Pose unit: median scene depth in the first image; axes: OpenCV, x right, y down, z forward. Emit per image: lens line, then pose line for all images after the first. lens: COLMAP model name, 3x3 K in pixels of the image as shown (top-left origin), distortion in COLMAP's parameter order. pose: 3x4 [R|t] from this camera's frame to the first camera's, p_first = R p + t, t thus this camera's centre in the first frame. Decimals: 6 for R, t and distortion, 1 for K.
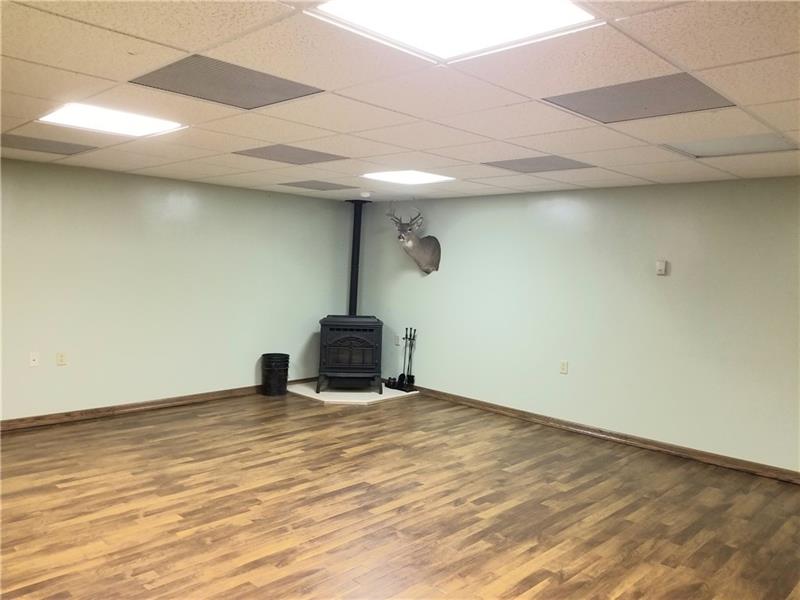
lens RADIAL K [[626.8, 0, 398.8], [0, 626.8, 300.0], [0, 0, 1]] dist [0.002356, -0.022008]
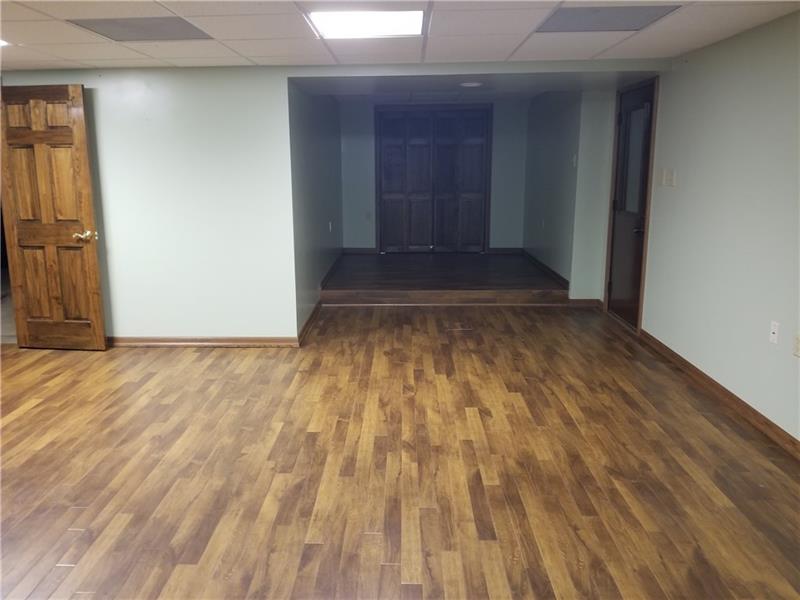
lens RADIAL K [[626.8, 0, 398.6], [0, 626.8, 297.7], [0, 0, 1]] dist [0.002356, -0.022008]
pose [[-0.735269, 0.115285, -0.667899, 0.172036], [-0.059170, 0.970748, 0.232697, -0.089719], [0.675188, 0.210614, -0.706939, 1.585707]]
